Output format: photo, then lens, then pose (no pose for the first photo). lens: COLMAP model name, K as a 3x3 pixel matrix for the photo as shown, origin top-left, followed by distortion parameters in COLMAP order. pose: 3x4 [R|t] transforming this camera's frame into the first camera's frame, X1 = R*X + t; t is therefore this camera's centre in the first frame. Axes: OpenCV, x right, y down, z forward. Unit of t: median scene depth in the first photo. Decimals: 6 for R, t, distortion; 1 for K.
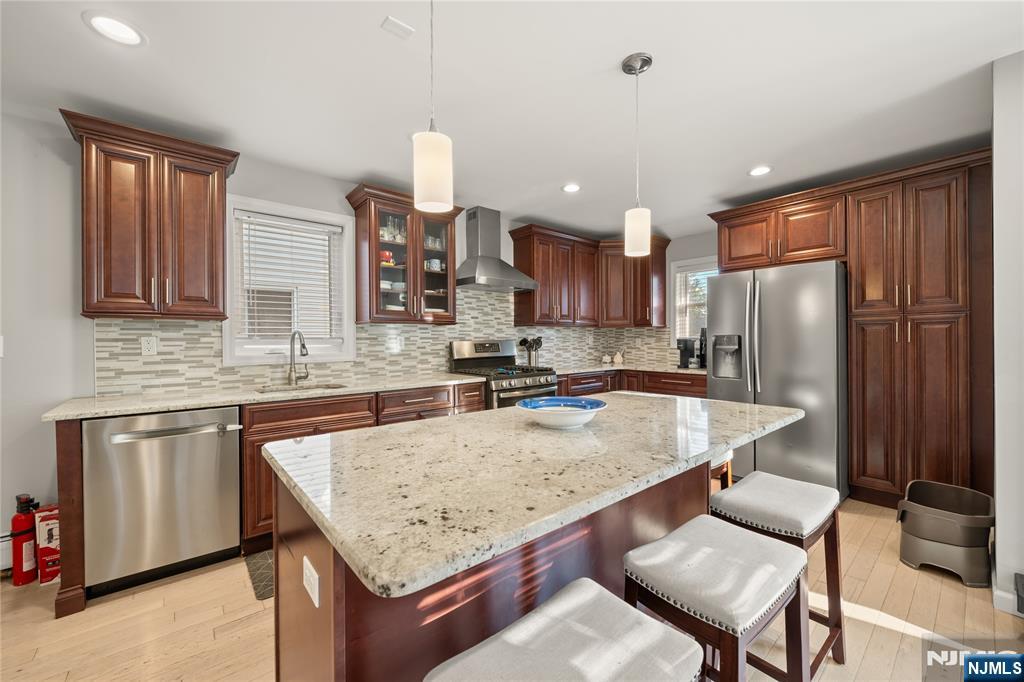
lens RADIAL K [[398.7, 0, 510.4], [0, 398.7, 339.4], [0, 0, 1]] dist [0.001836, 0.000077]
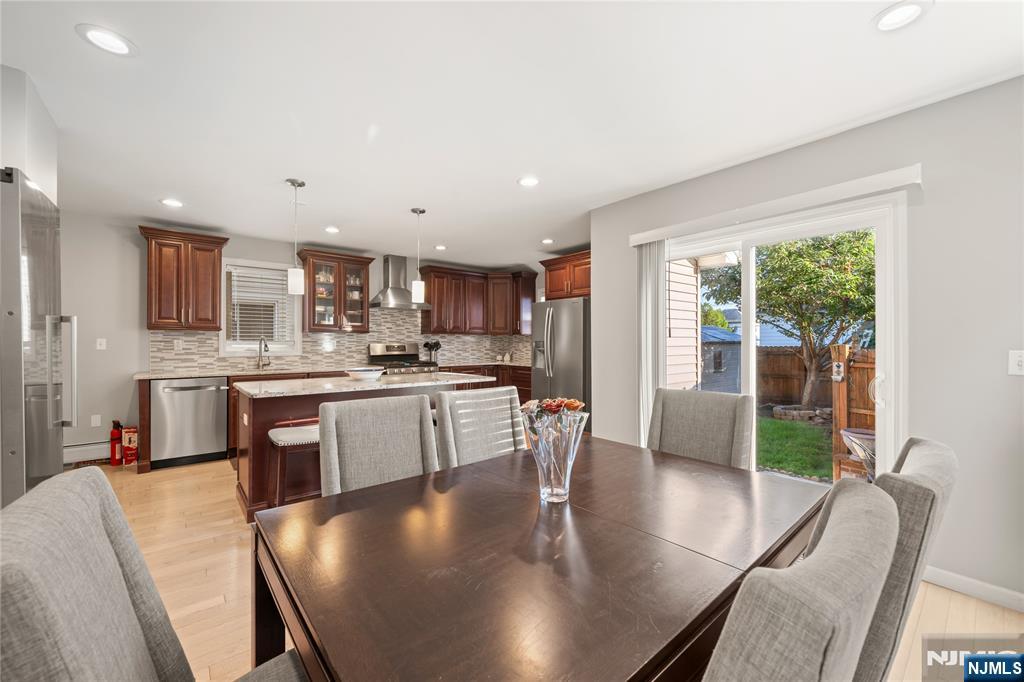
lens RADIAL K [[401.3, 0, 509.6], [0, 401.3, 341.9], [0, 0, 1]] dist [0.002104, 0.000141]
pose [[0.999980, 0.006282, 0.000077, 0.503580], [-0.006282, 0.999966, -0.005366, 0.002860], [-0.000110, 0.005365, 0.999986, -0.692946]]
